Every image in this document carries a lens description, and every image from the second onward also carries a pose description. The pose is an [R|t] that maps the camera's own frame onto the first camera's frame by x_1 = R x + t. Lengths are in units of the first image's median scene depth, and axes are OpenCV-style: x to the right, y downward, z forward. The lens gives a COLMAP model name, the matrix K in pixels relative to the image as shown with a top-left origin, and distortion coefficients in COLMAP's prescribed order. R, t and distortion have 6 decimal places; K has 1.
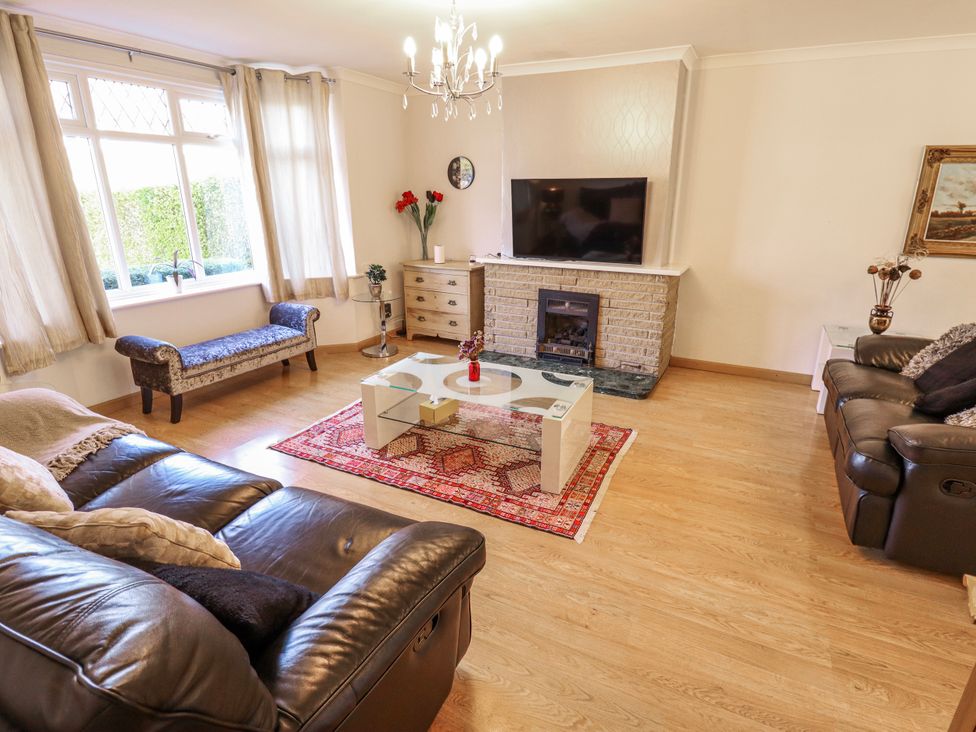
lens RADIAL K [[509.4, 0, 501.0], [0, 509.4, 356.1], [0, 0, 1]] dist [0.000610, -0.012538]
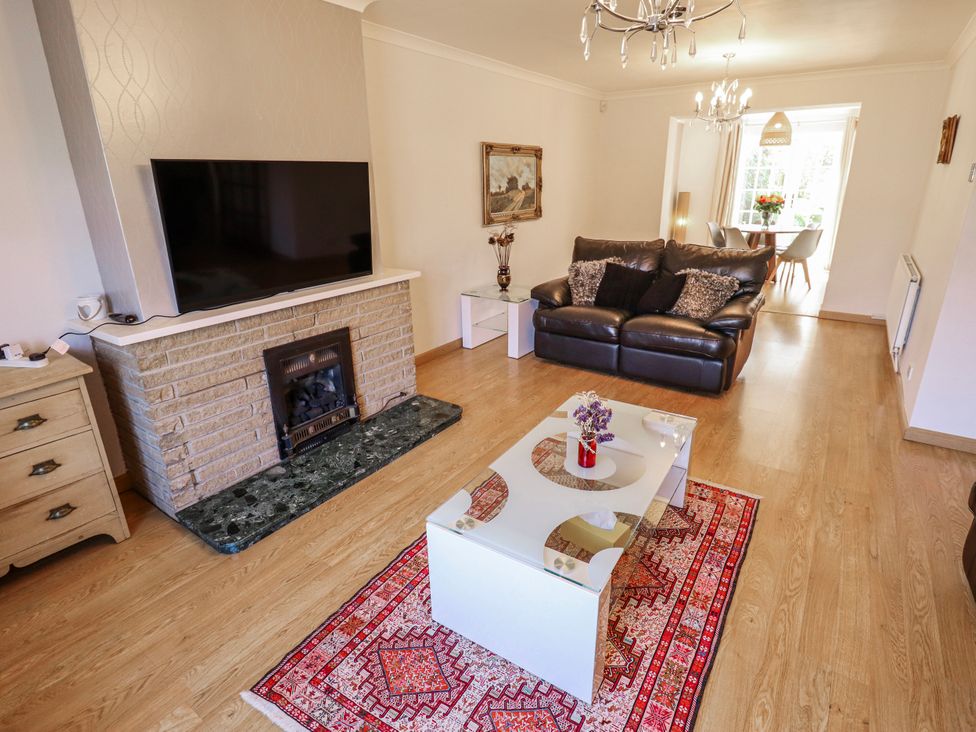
lens RADIAL K [[509.4, 0, 500.0], [0, 509.4, 354.9], [0, 0, 1]] dist [0.000610, -0.012538]
pose [[0.127870, -0.332850, 0.934270, -0.493775], [0.307028, 0.909013, 0.281830, -0.236611], [-0.943071, 0.250810, 0.218430, 0.698751]]
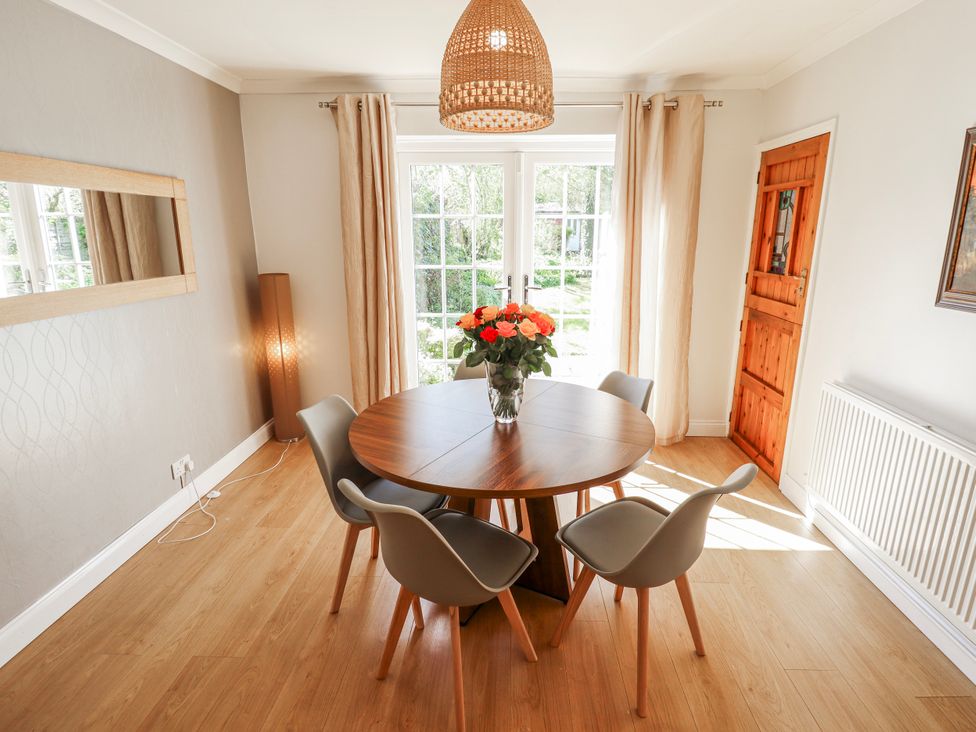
lens RADIAL K [[509.4, 0, 504.1], [0, 509.4, 357.7], [0, 0, 1]] dist [0.000610, -0.012538]
pose [[-0.434613, -0.225545, 0.871918, 1.137881], [0.264735, 0.893369, 0.363053, -0.075030], [-0.860829, 0.388615, -0.328560, 0.205805]]
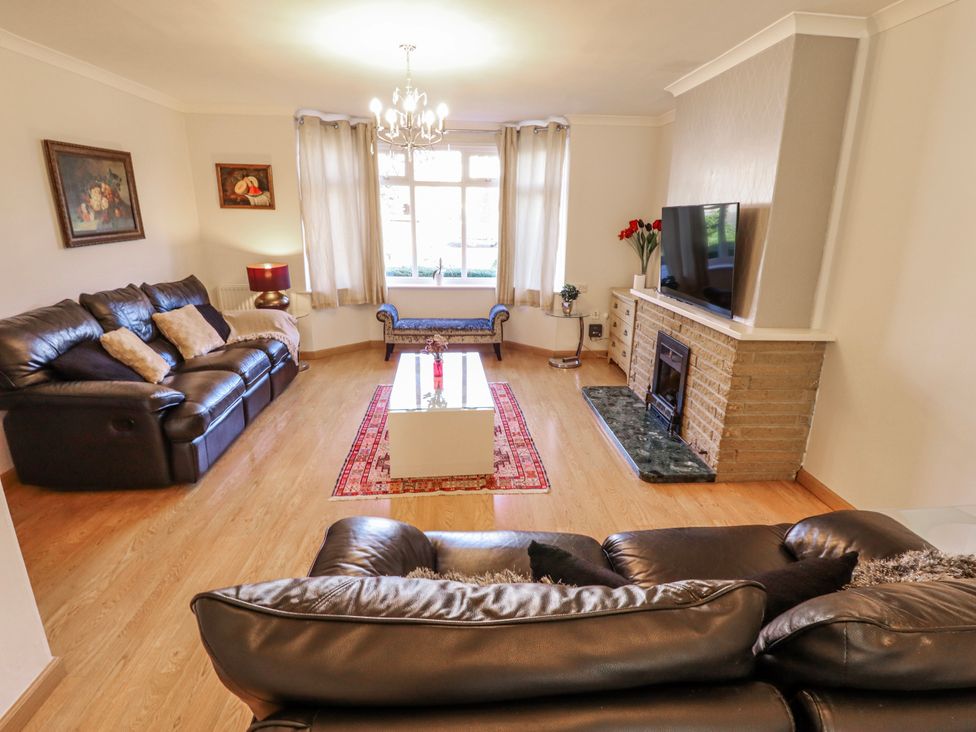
lens RADIAL K [[509.4, 0, 499.7], [0, 509.4, 360.6], [0, 0, 1]] dist [0.000610, -0.012538]
pose [[0.521069, 0.232986, -0.821100, 0.746823], [-0.268378, 0.957951, 0.101506, -0.111171], [0.810223, 0.167473, 0.561686, 0.334984]]
